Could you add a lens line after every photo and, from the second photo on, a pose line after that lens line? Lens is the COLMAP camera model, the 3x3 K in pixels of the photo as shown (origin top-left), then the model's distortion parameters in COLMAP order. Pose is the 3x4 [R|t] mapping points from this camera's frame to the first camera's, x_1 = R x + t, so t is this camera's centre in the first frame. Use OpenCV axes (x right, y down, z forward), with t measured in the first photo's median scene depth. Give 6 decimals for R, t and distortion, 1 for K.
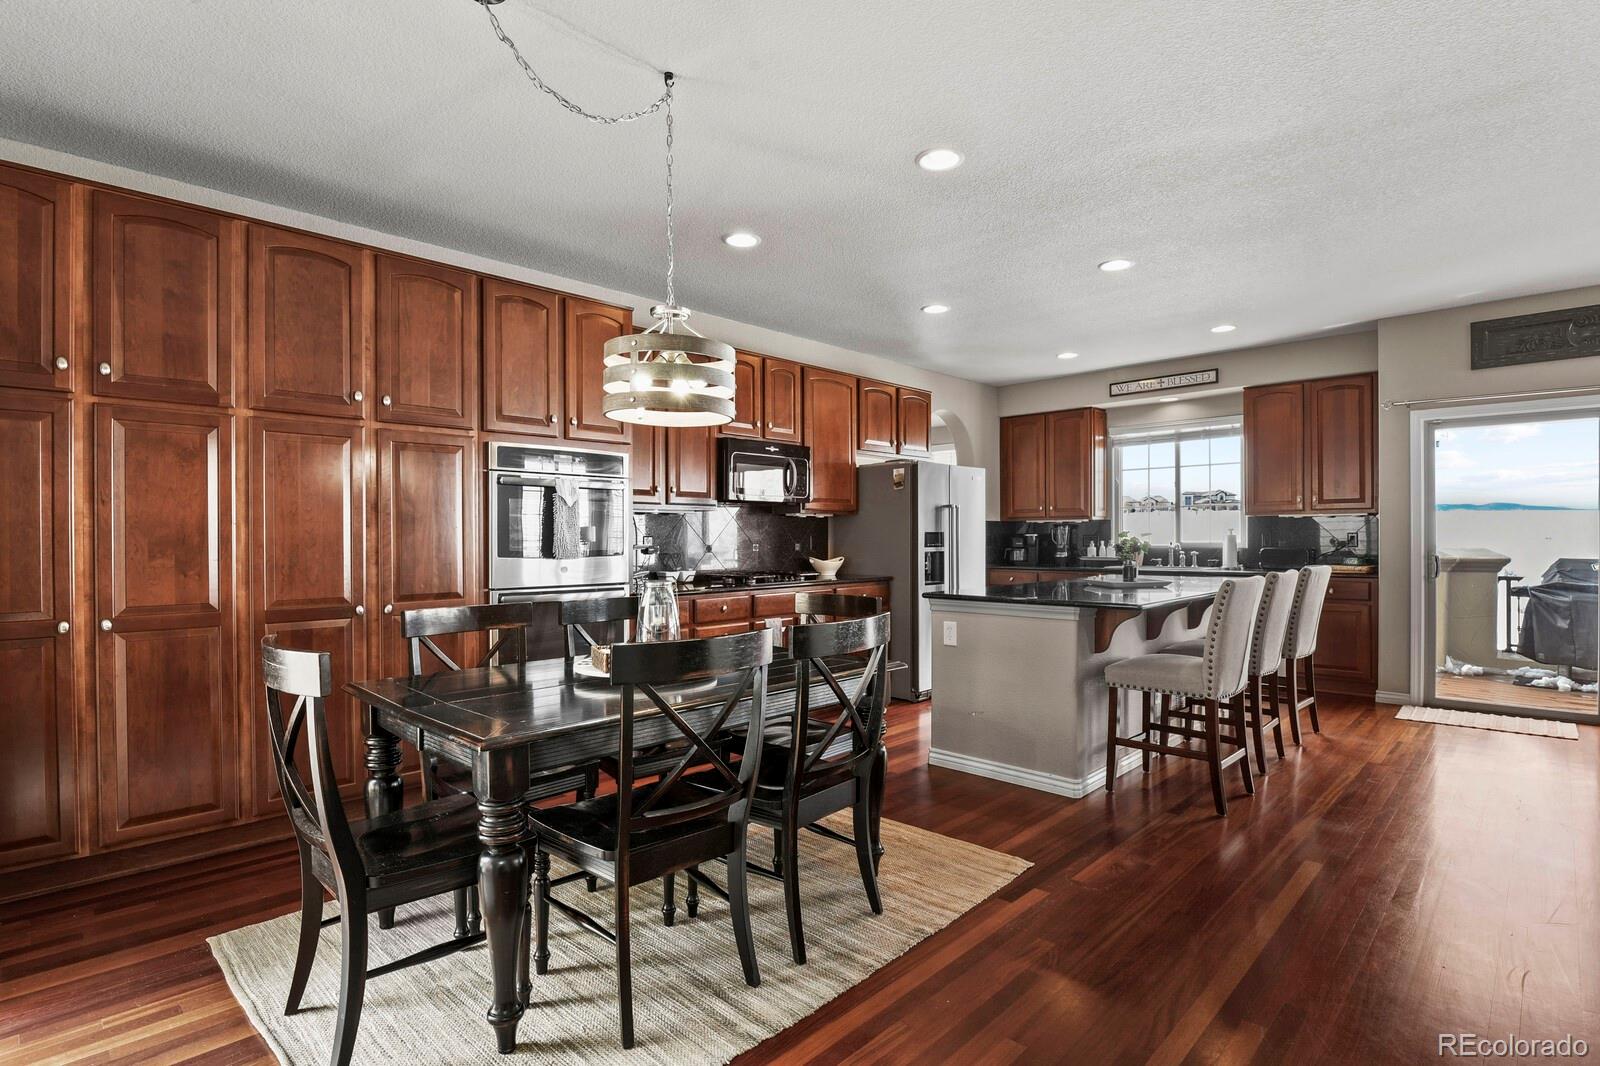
lens RADIAL K [[790.7, 0, 804.4], [0, 790.7, 540.8], [0, 0, 1]] dist [-0.015220, -0.004346]
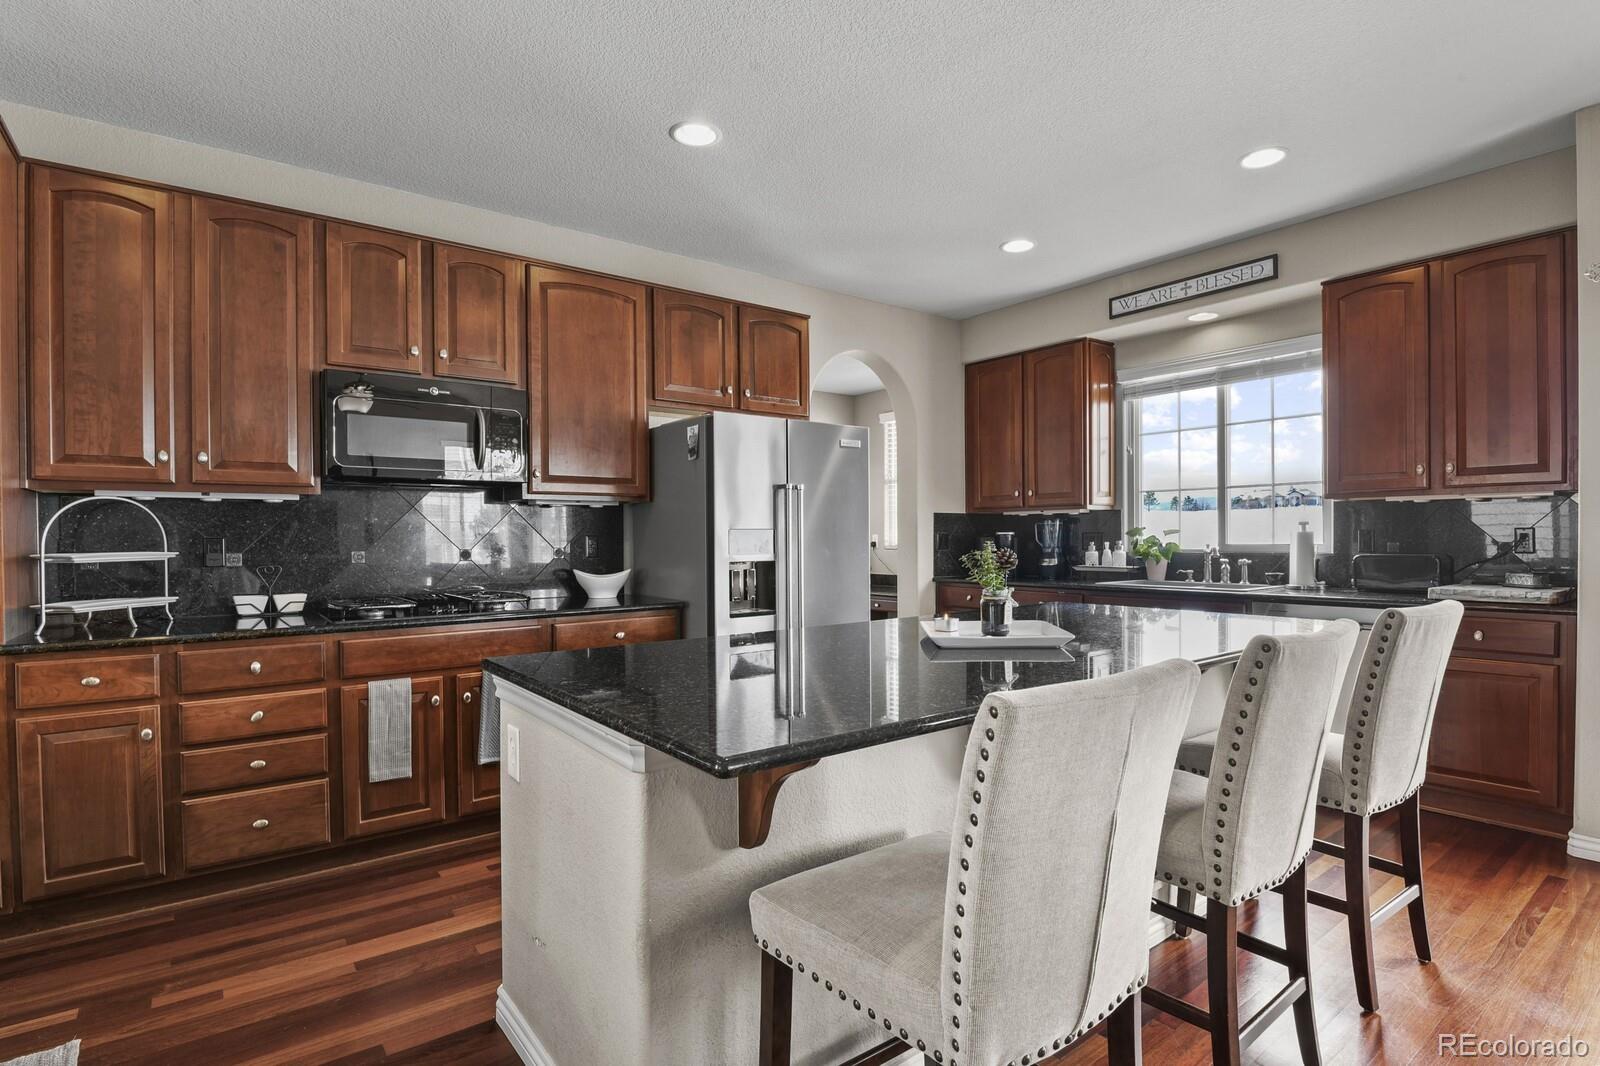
lens RADIAL K [[790.7, 0, 801.8], [0, 790.7, 547.0], [0, 0, 1]] dist [-0.015220, -0.004346]
pose [[0.989195, -0.000603, -0.146608, 0.254245], [0.002081, 0.999949, 0.009924, -0.002890], [0.146594, -0.010122, 0.989145, 0.353138]]
